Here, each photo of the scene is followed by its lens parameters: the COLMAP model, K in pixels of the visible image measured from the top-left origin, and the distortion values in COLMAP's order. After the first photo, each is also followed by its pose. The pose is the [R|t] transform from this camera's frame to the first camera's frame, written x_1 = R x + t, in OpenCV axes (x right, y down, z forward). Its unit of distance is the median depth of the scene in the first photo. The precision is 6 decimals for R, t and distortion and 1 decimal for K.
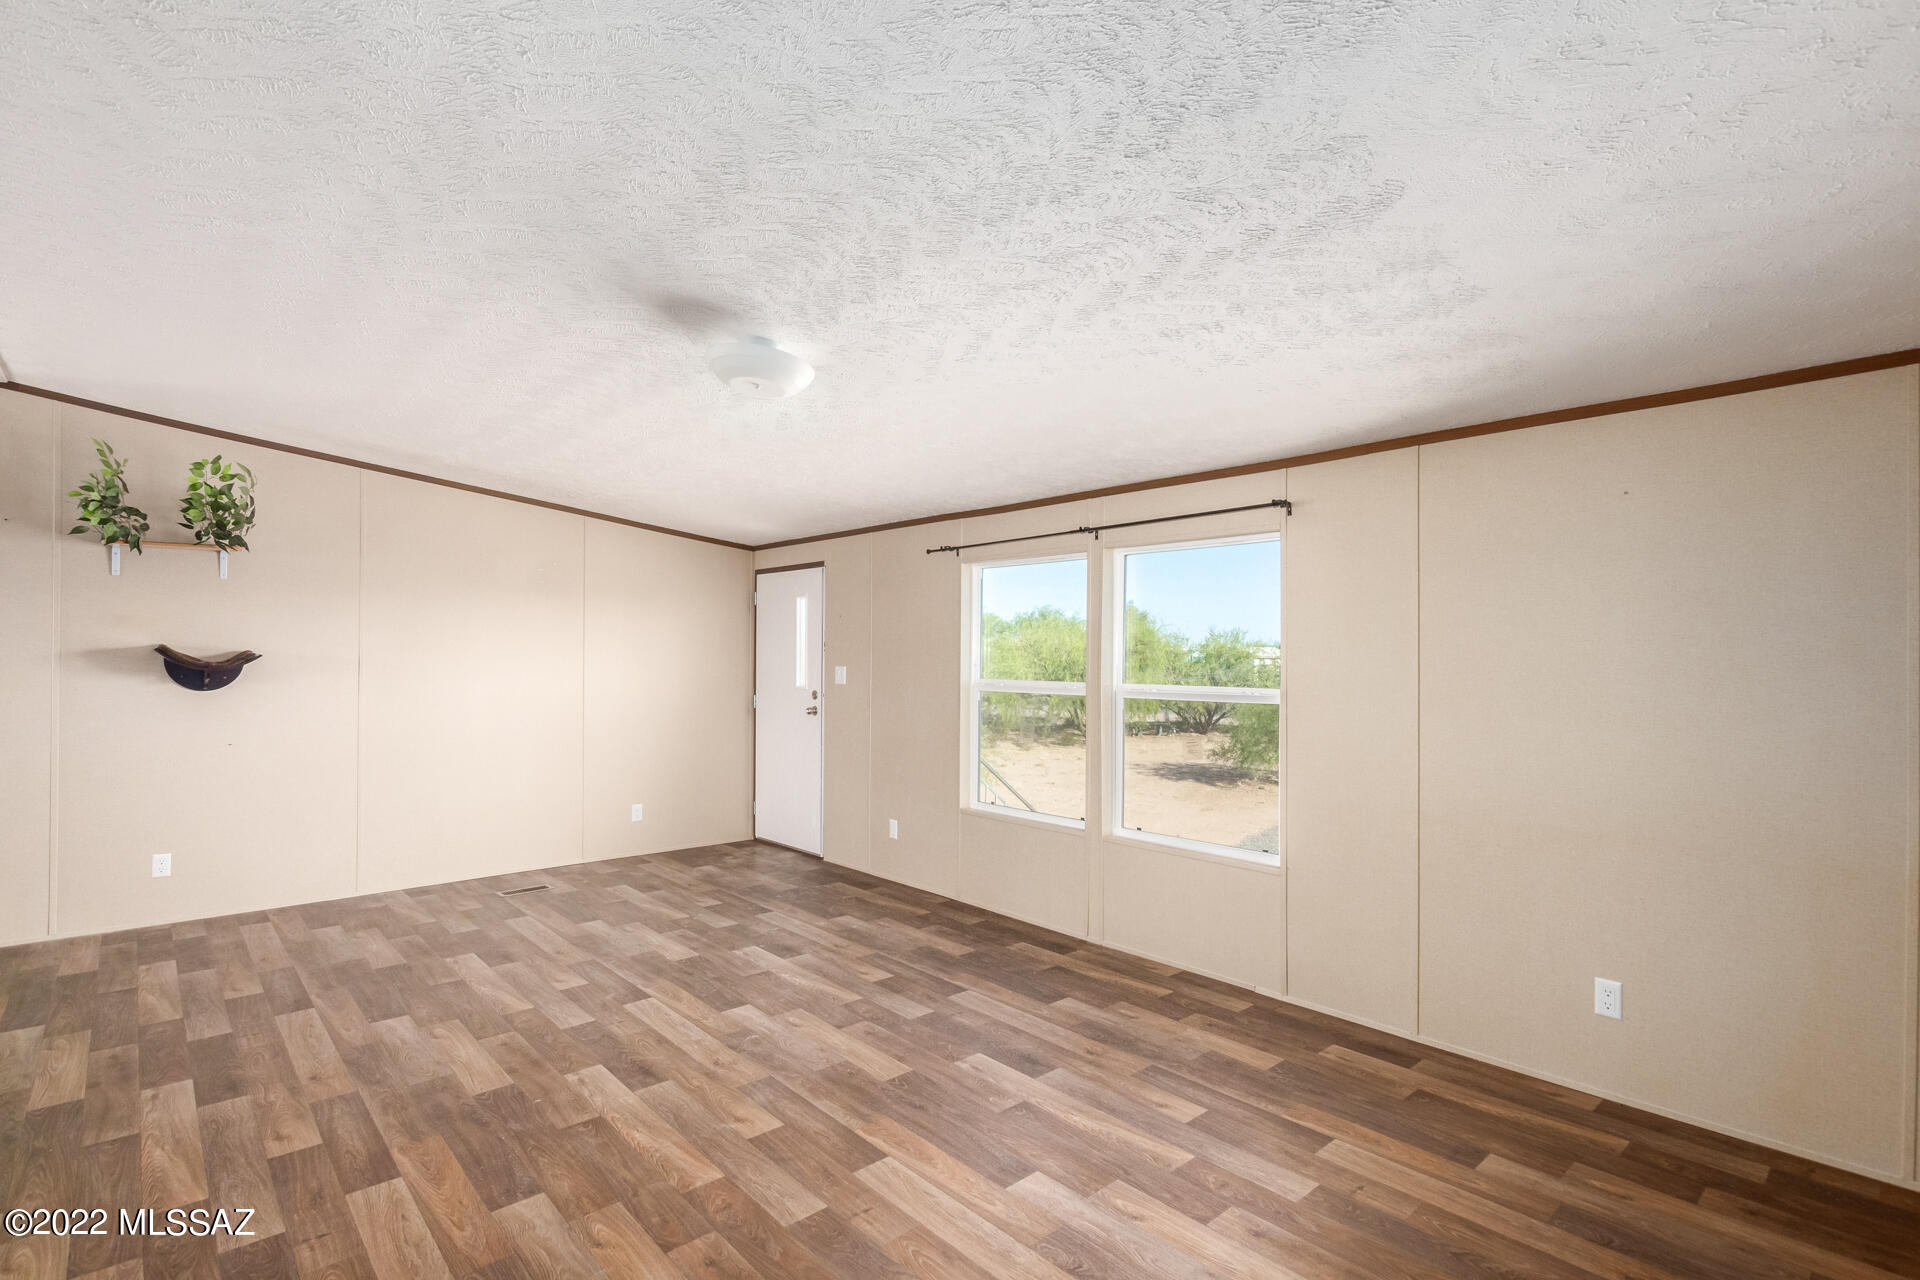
lens RADIAL K [[917.8, 0, 951.4], [0, 917.8, 660.6], [0, 0, 1]] dist [0.027994, -0.010114]
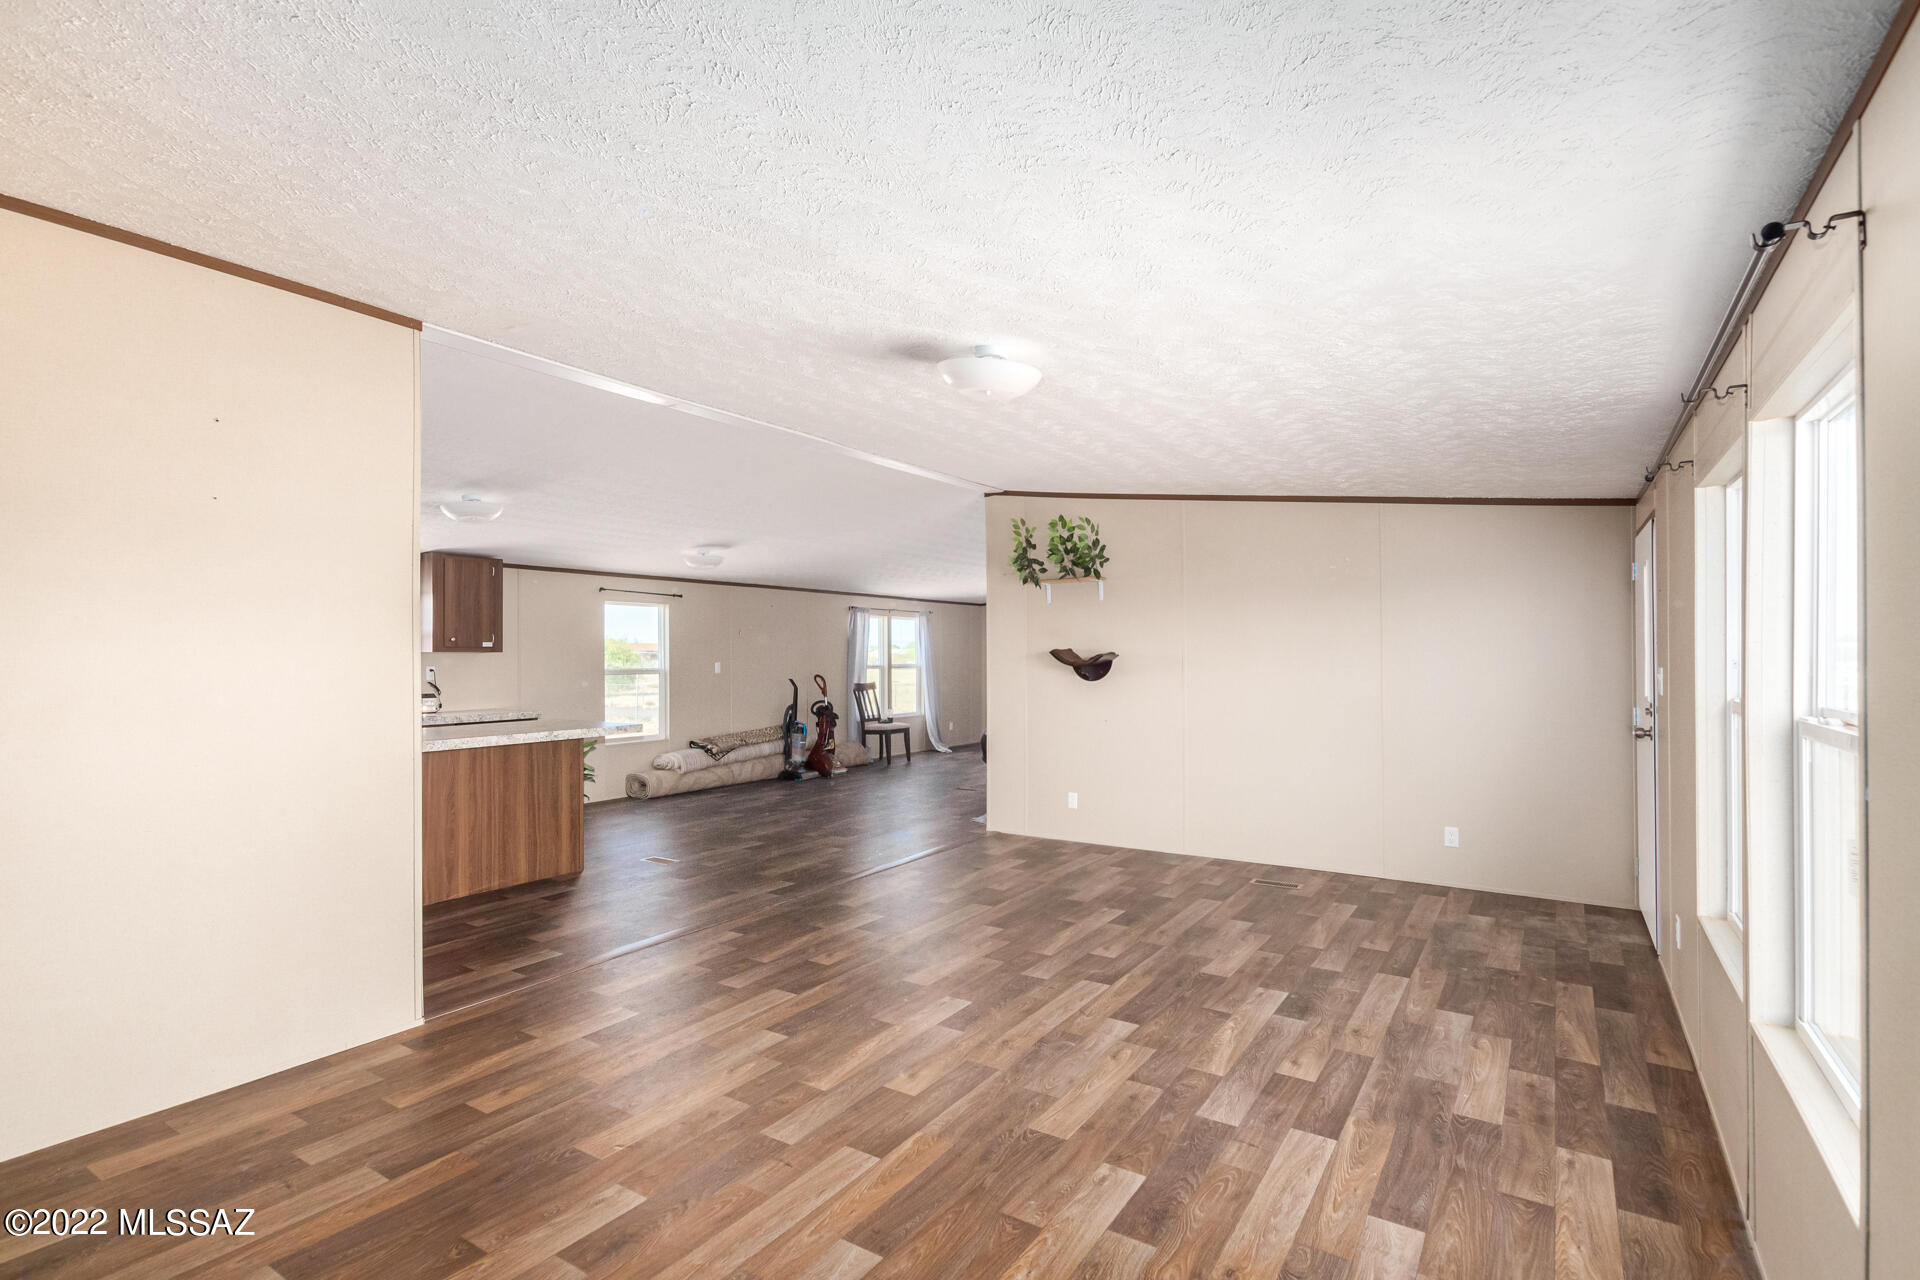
lens RADIAL K [[917.8, 0, 951.4], [0, 917.8, 660.6], [0, 0, 1]] dist [0.027994, -0.010114]
pose [[0.262685, -0.000667, -0.964882, 0.505256], [0.000685, 1.000000, -0.000505, 0.002559], [0.964882, -0.000528, 0.262685, 0.454780]]
